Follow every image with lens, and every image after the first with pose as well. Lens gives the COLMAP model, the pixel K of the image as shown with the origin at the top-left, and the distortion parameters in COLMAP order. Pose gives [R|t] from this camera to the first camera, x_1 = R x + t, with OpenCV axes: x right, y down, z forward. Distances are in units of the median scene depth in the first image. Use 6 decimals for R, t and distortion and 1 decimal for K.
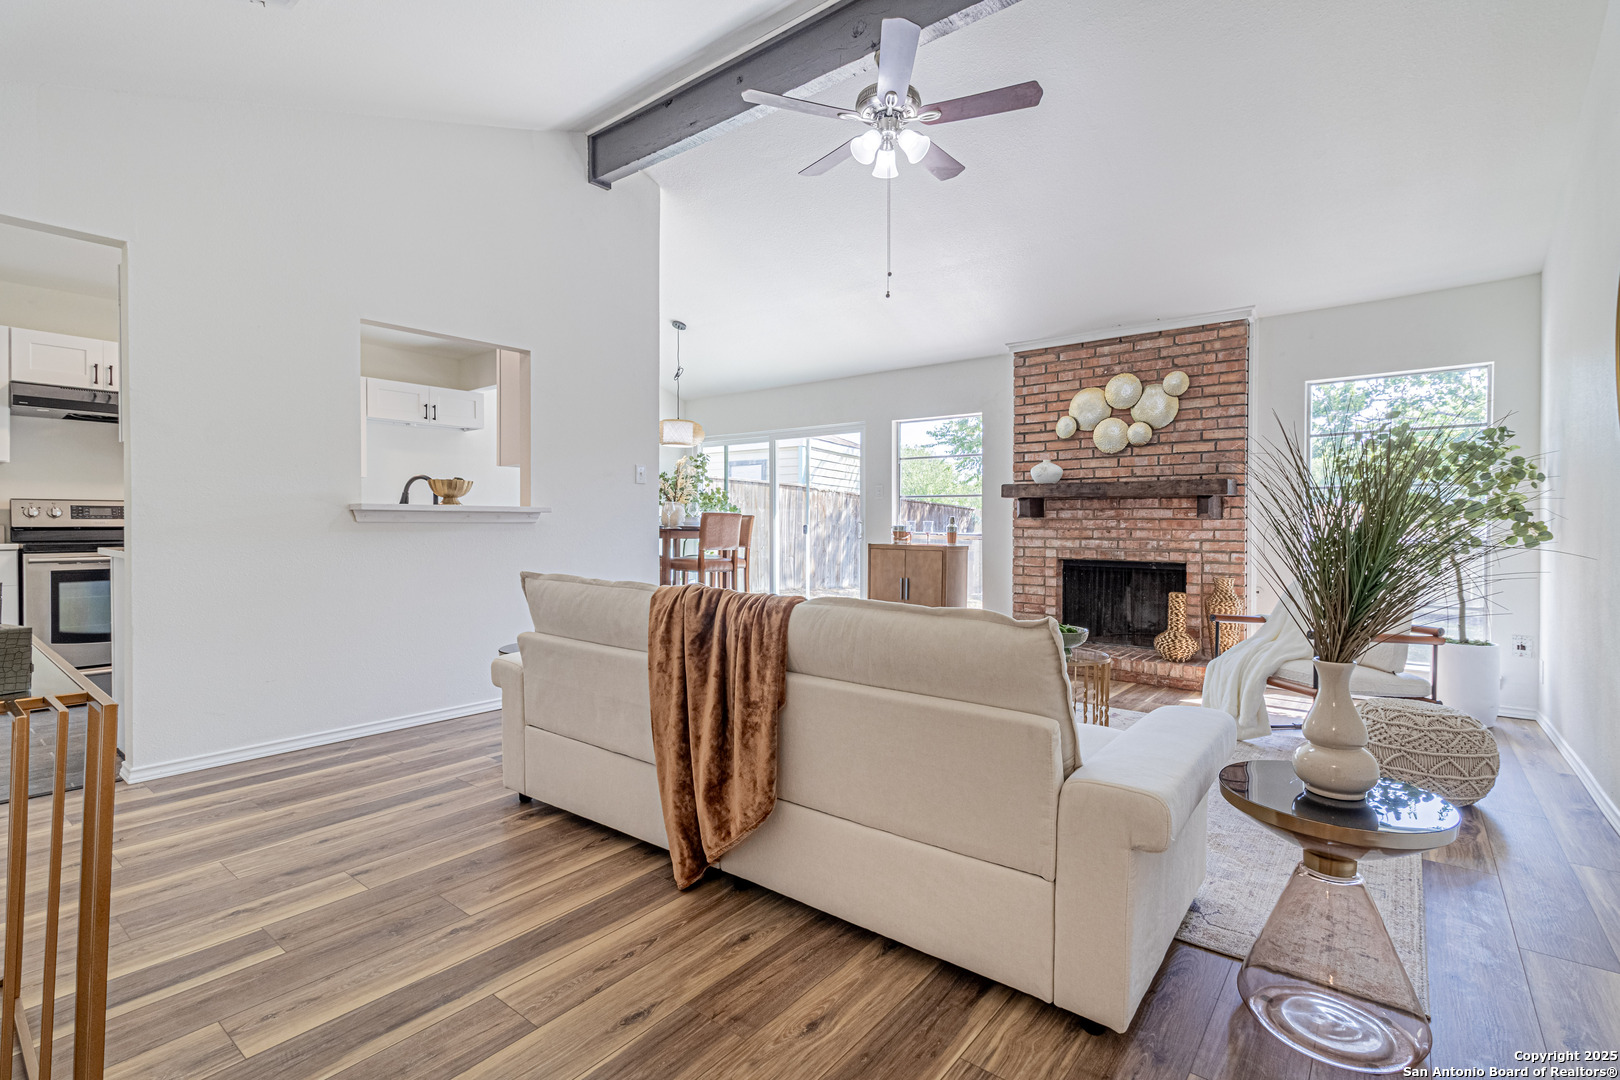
lens RADIAL K [[752.7, 0, 825.2], [0, 752.7, 530.3], [0, 0, 1]] dist [0.005102, 0.000843]
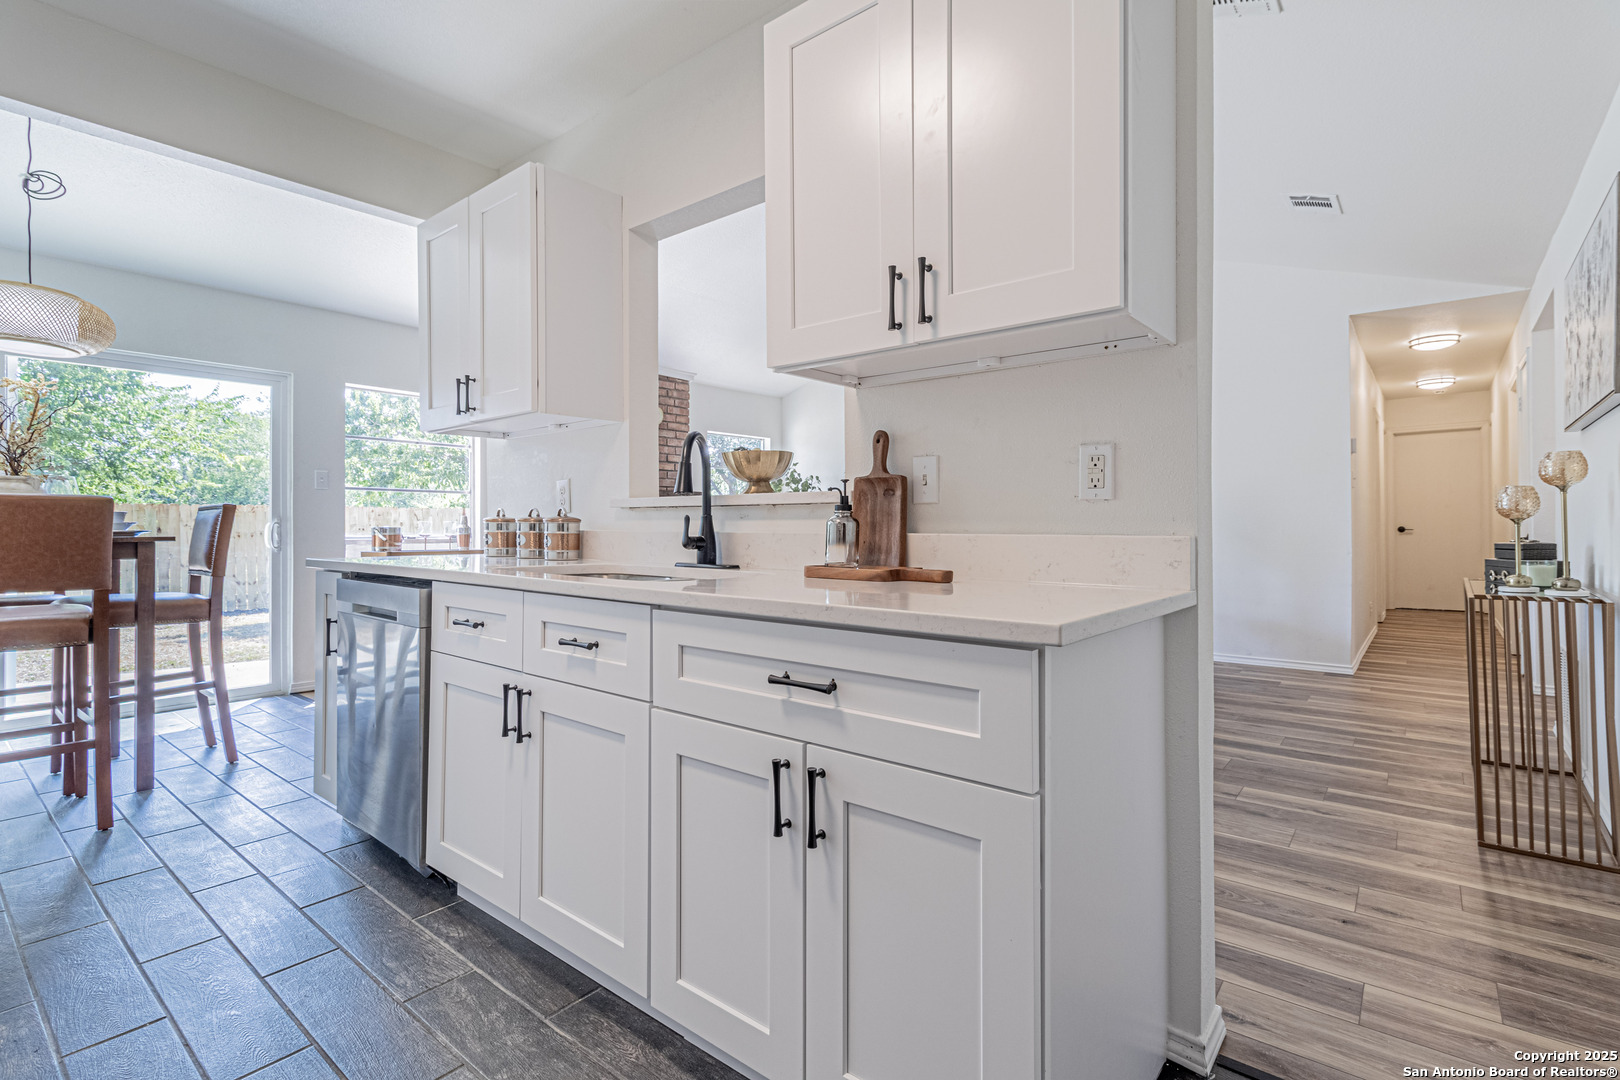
lens RADIAL K [[752.7, 0, 794.4], [0, 752.7, 518.4], [0, 0, 1]] dist [0.005102, 0.000843]
pose [[0.031445, 0.004662, 0.999495, -0.822602], [0.011074, 0.999926, -0.005012, -0.008658], [-0.999444, 0.011226, 0.031391, 0.724303]]
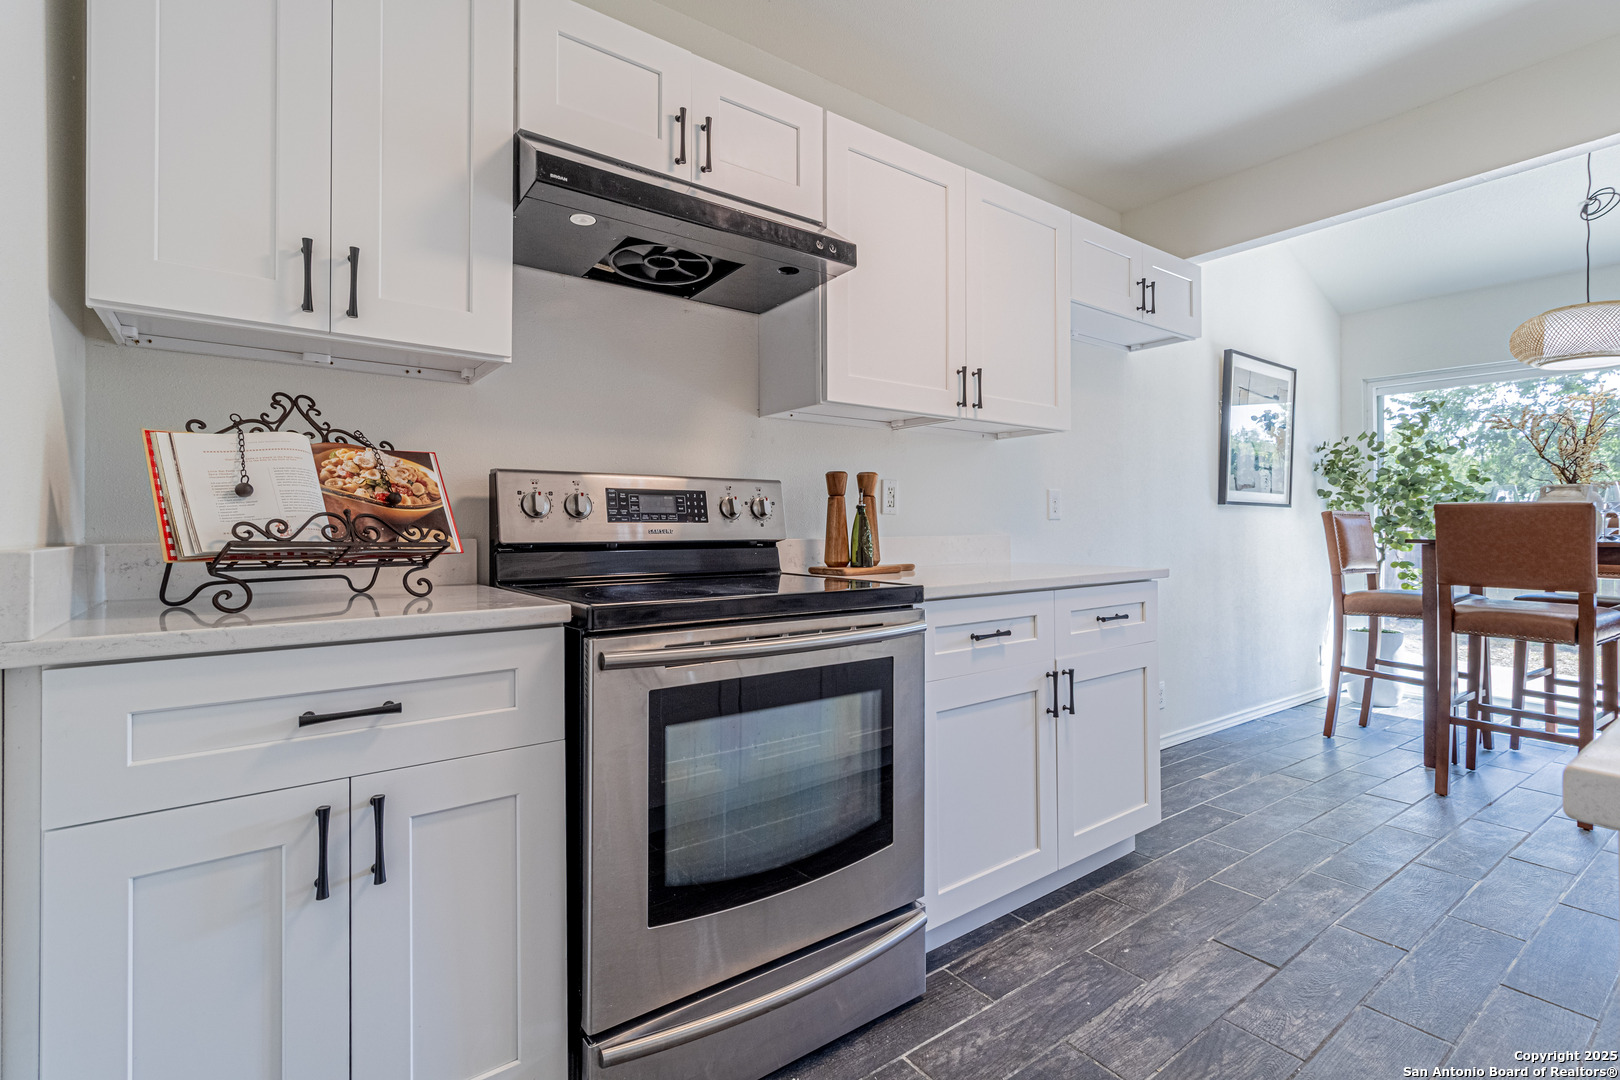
lens RADIAL K [[752.7, 0, 839.7], [0, 752.7, 524.7], [0, 0, 1]] dist [0.005102, 0.000843]
pose [[0.970727, -0.001241, -0.240183, -0.695241], [-0.002055, 0.999907, -0.013475, -0.007478], [0.240177, 0.013574, 0.970634, 0.573926]]
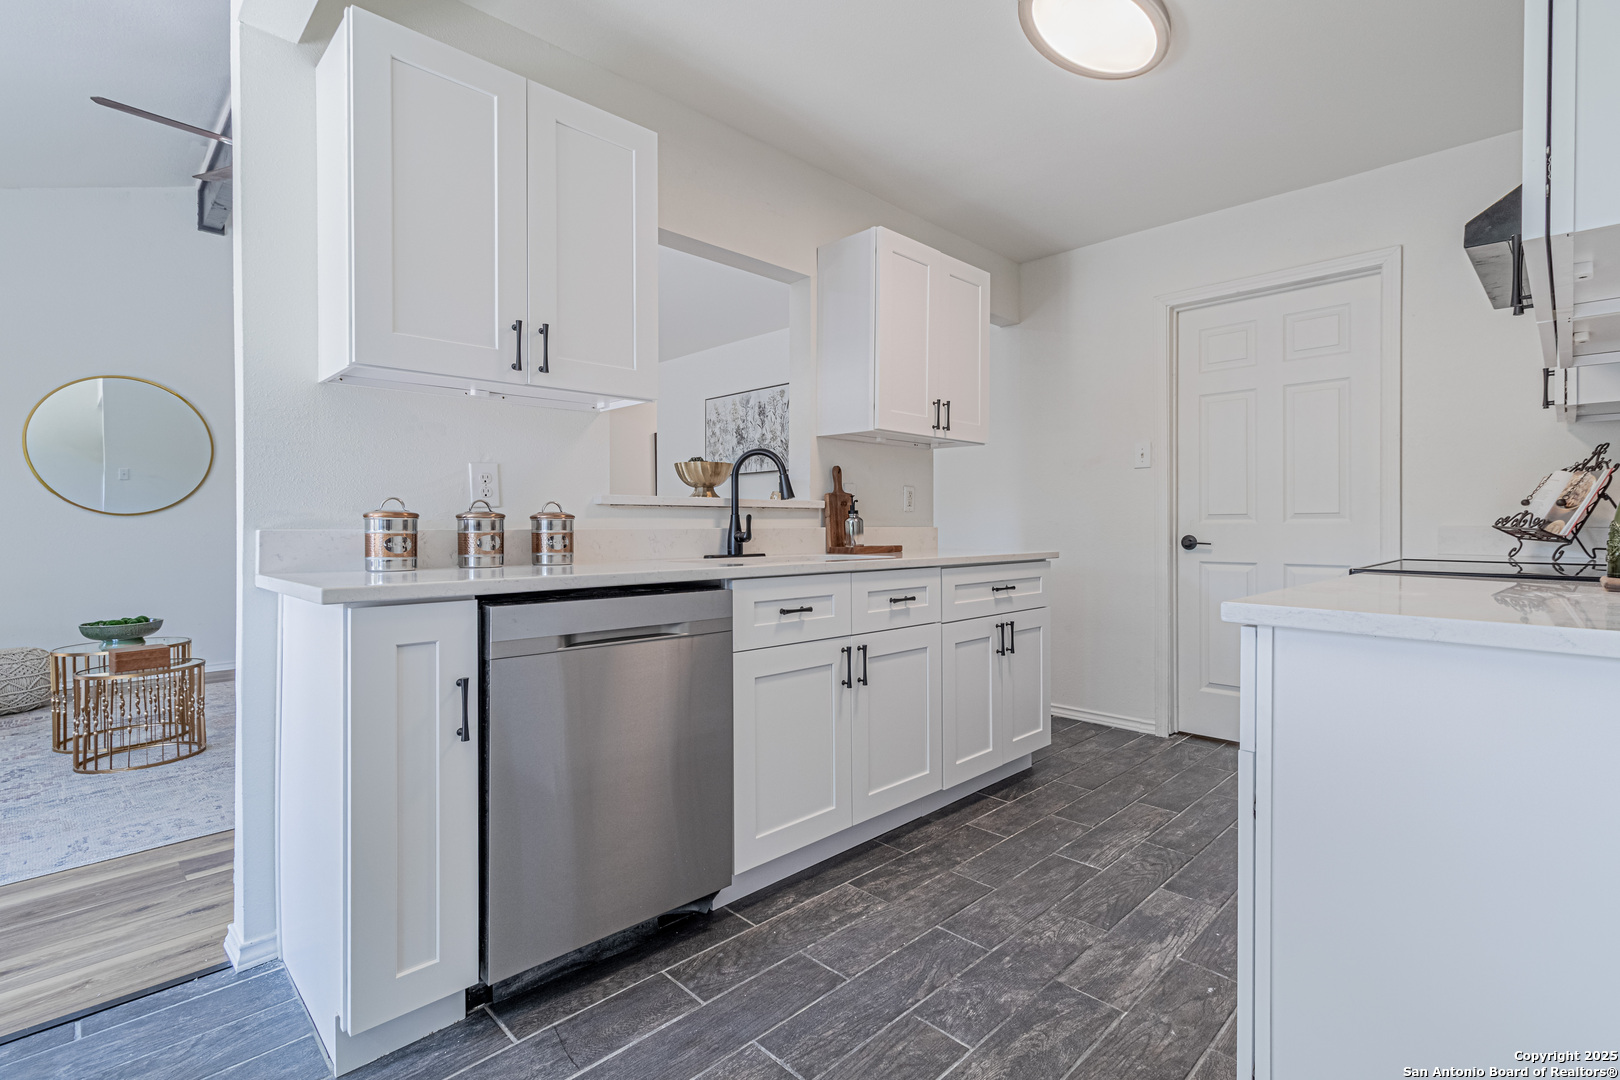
lens RADIAL K [[752.7, 0, 817.3], [0, 752.7, 530.7], [0, 0, 1]] dist [0.005102, 0.000843]
pose [[-0.992590, -0.002523, 0.121484, -0.523494], [-0.000729, 0.999890, 0.014810, -0.009281], [-0.121508, 0.014612, -0.992483, 1.286385]]
